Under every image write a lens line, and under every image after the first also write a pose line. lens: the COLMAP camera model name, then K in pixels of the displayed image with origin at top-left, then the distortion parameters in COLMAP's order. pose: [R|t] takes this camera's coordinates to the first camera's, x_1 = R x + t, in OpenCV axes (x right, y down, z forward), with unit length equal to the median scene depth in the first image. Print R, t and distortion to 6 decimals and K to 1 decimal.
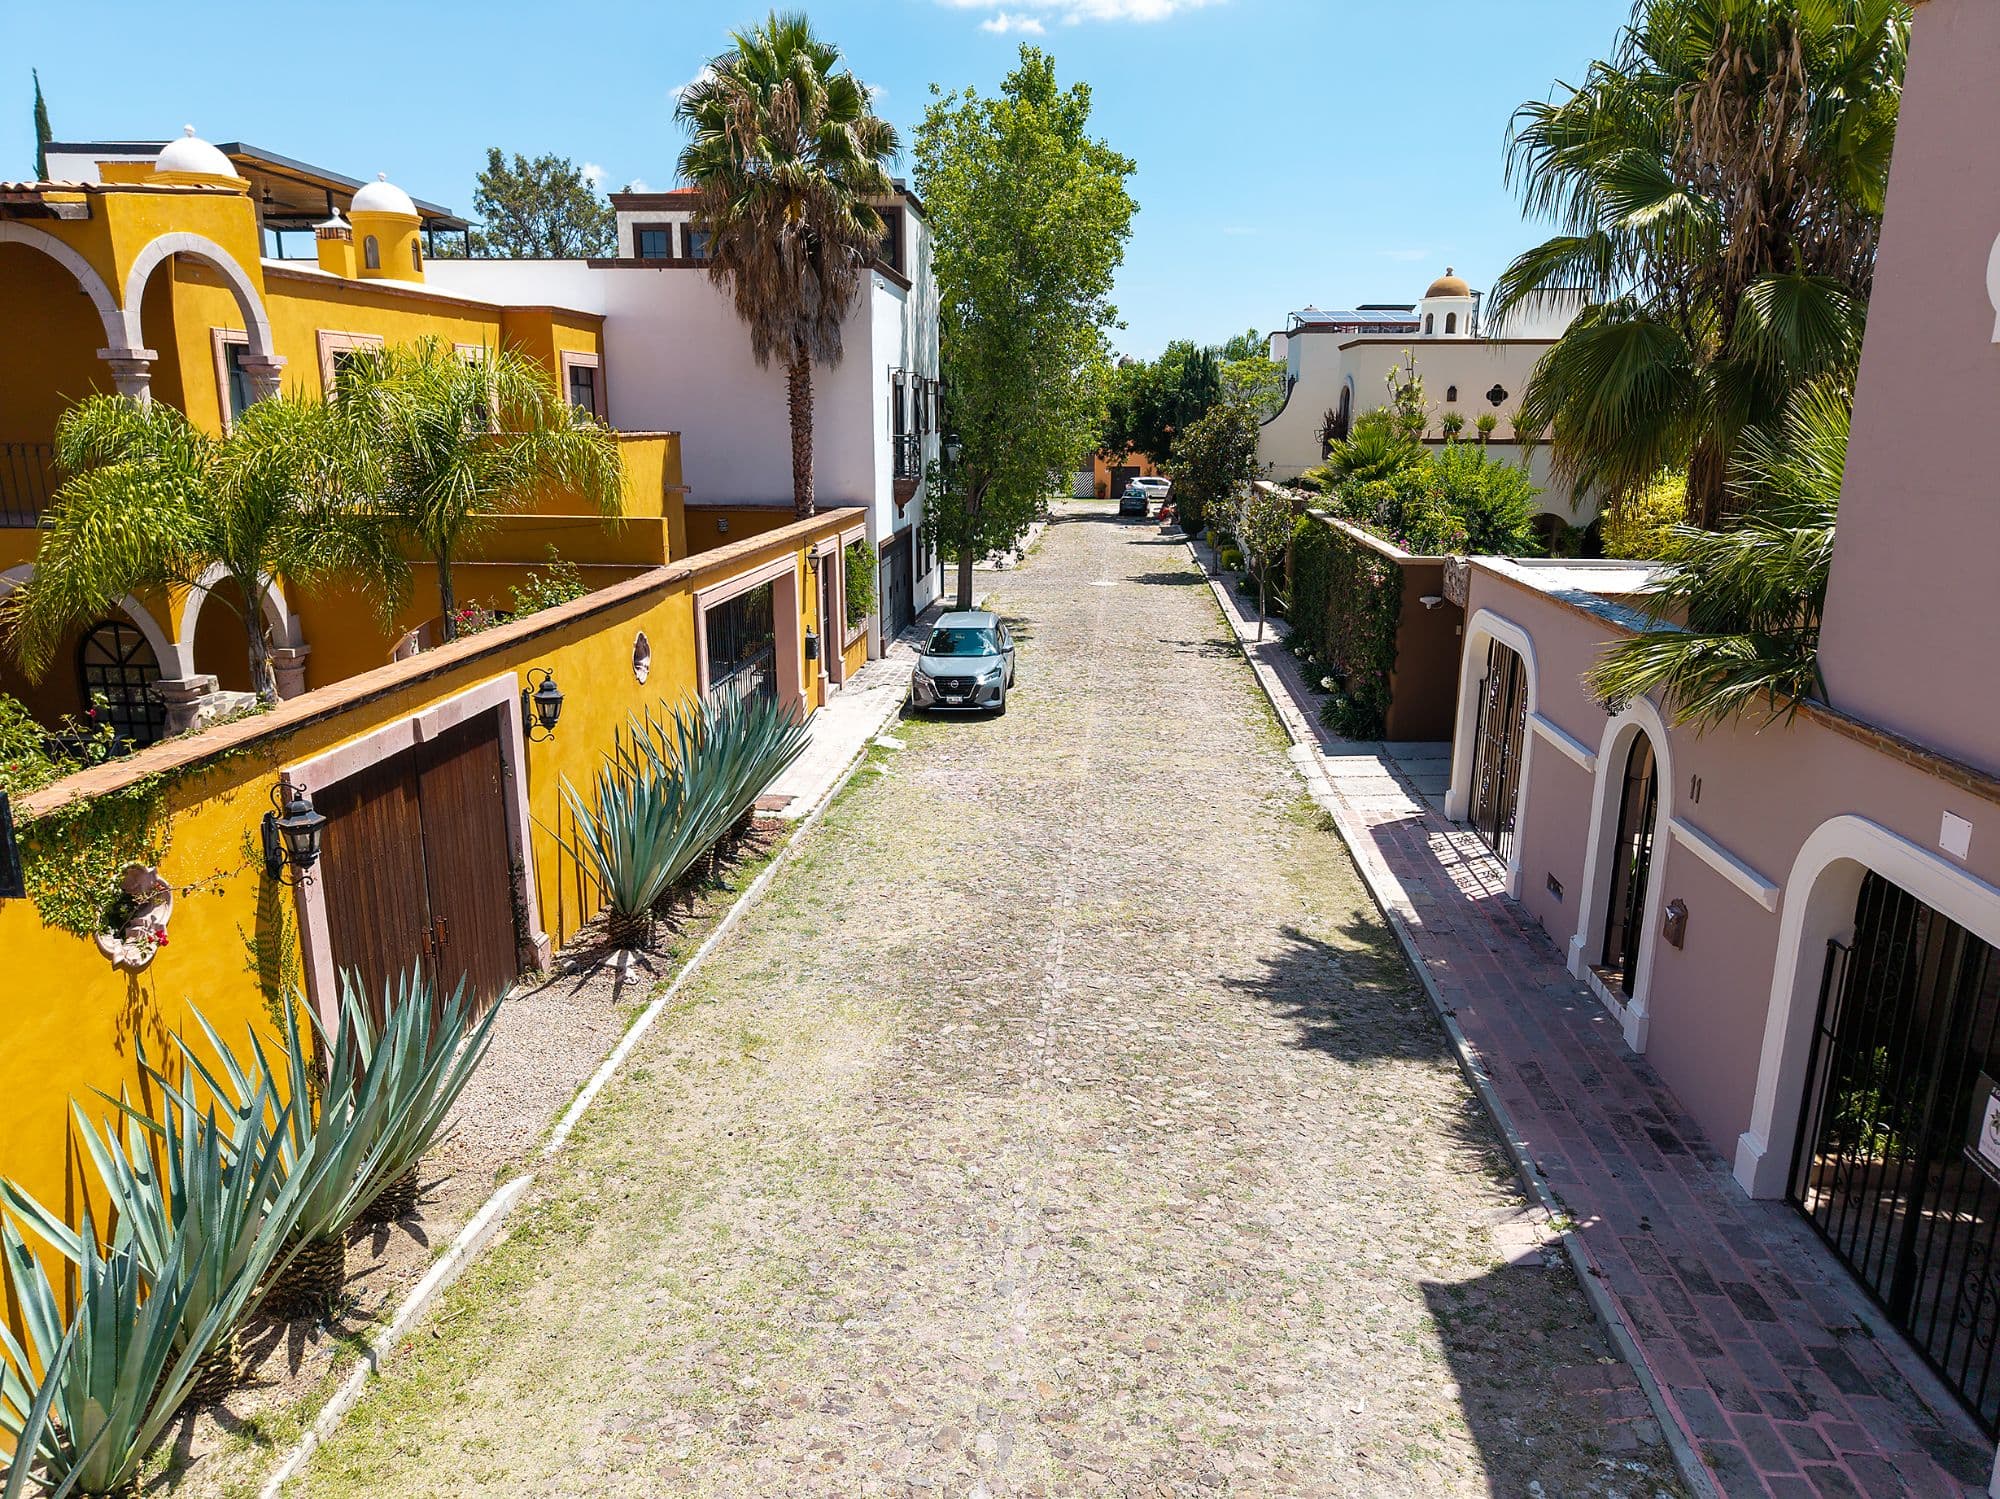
lens RADIAL K [[1330.3, 0, 998.9], [0, 1330.3, 754.4], [0, 0, 1]] dist [-0.006717, -0.004001]
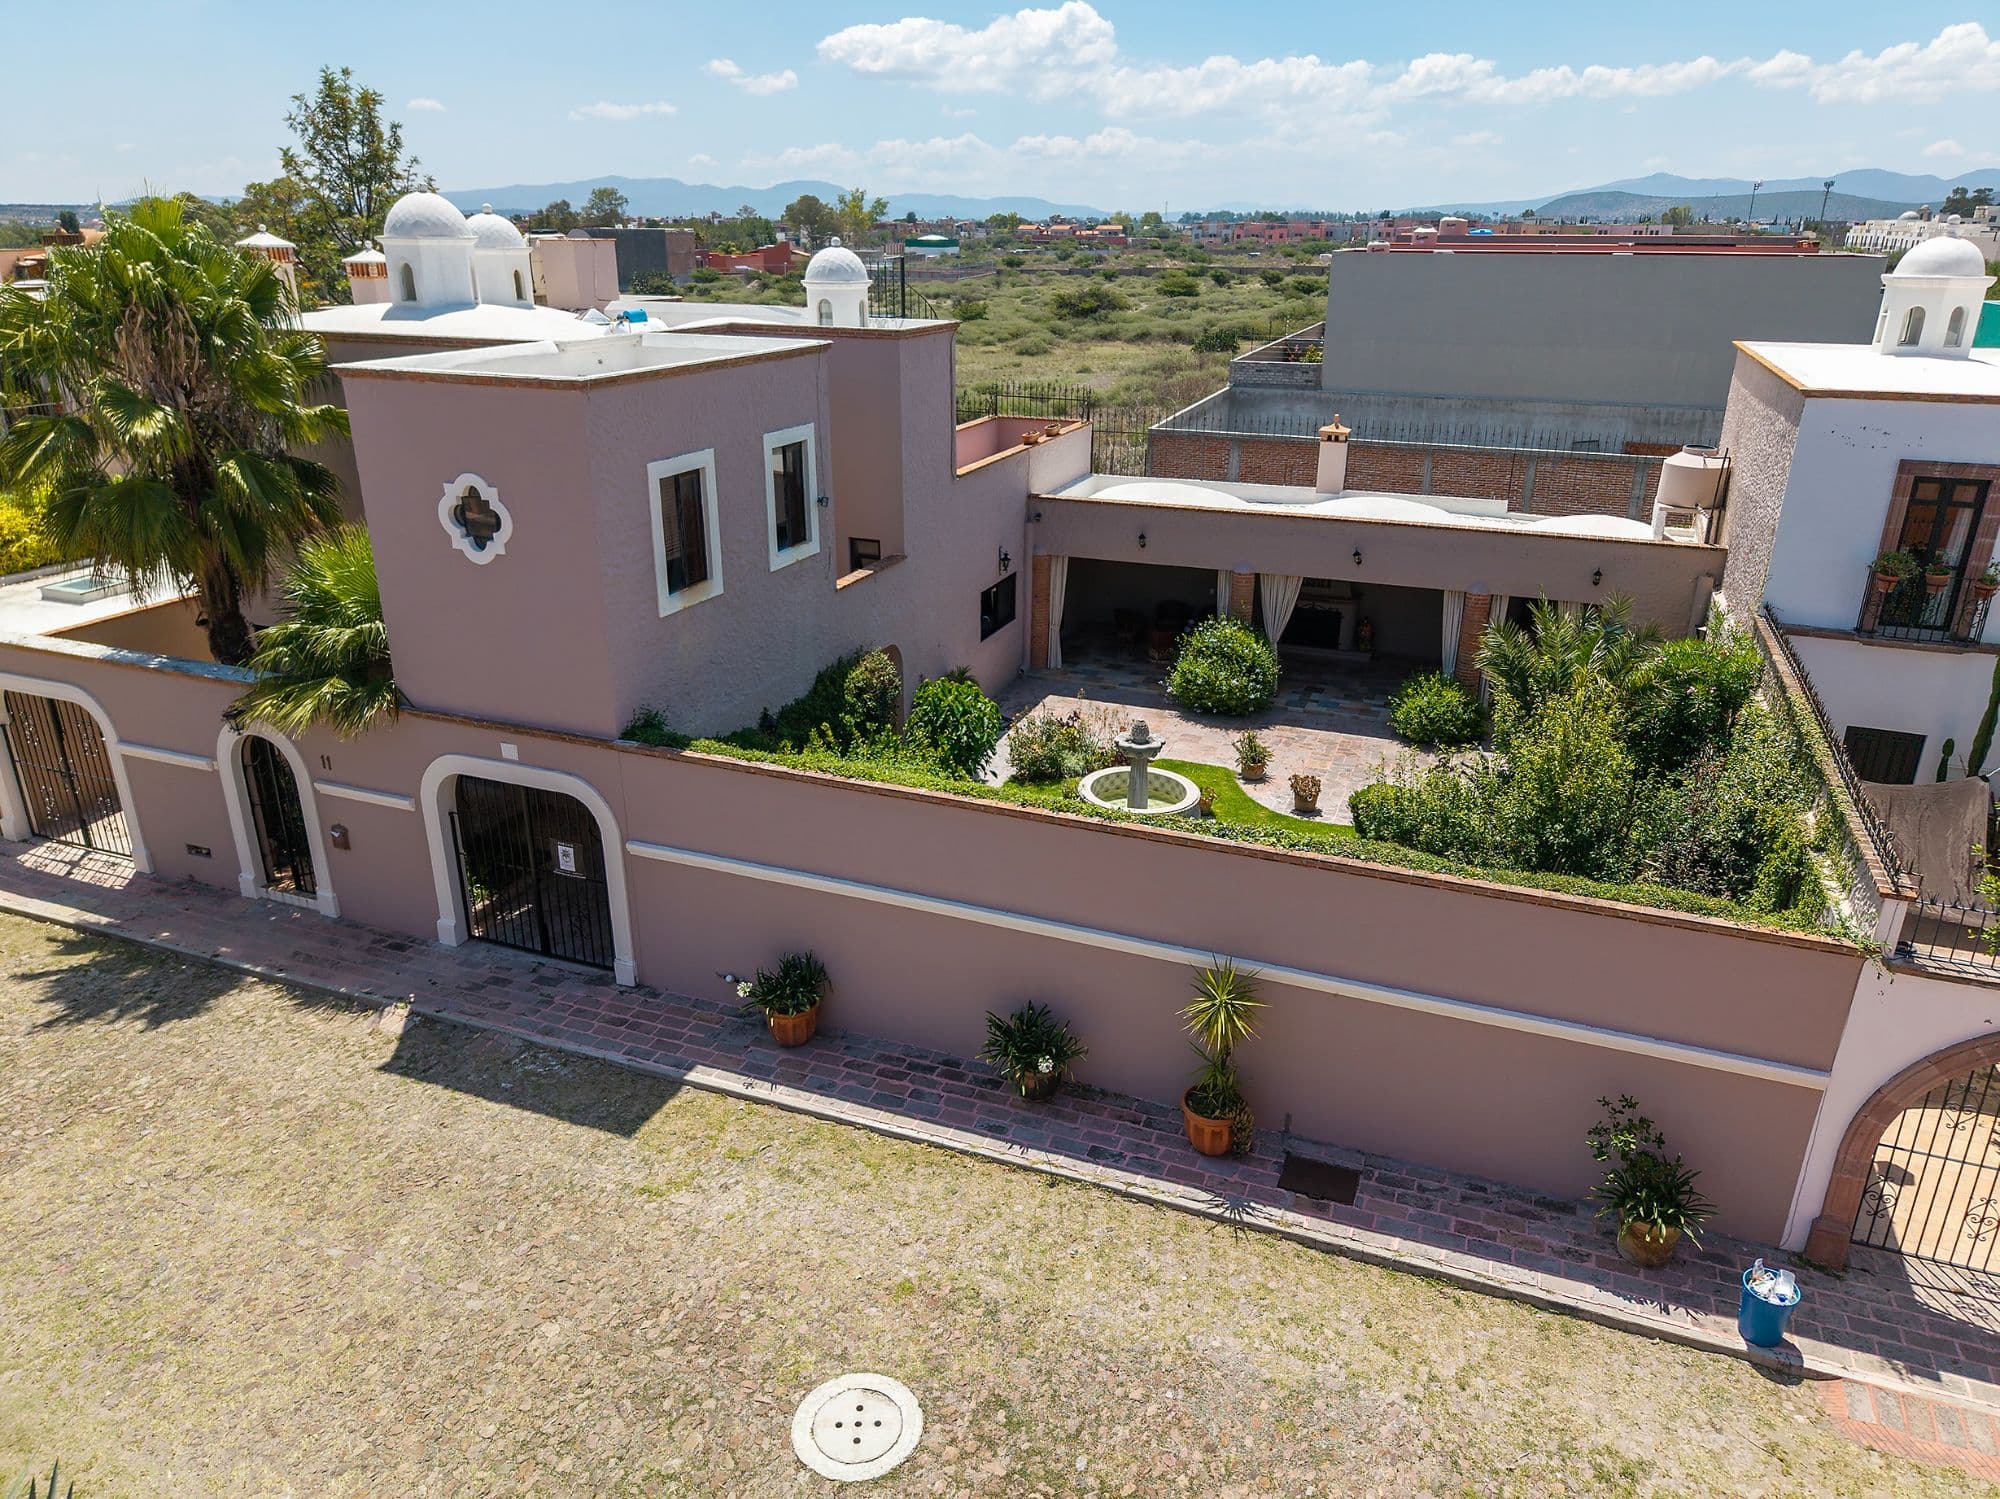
lens RADIAL K [[1330.3, 0, 1001.9], [0, 1330.3, 747.0], [0, 0, 1]] dist [-0.006717, -0.004001]
pose [[0.290659, -0.357035, 0.887718, -0.770194], [0.241990, 0.925041, 0.292814, -0.293784], [-0.925720, 0.129709, 0.355271, -0.447478]]
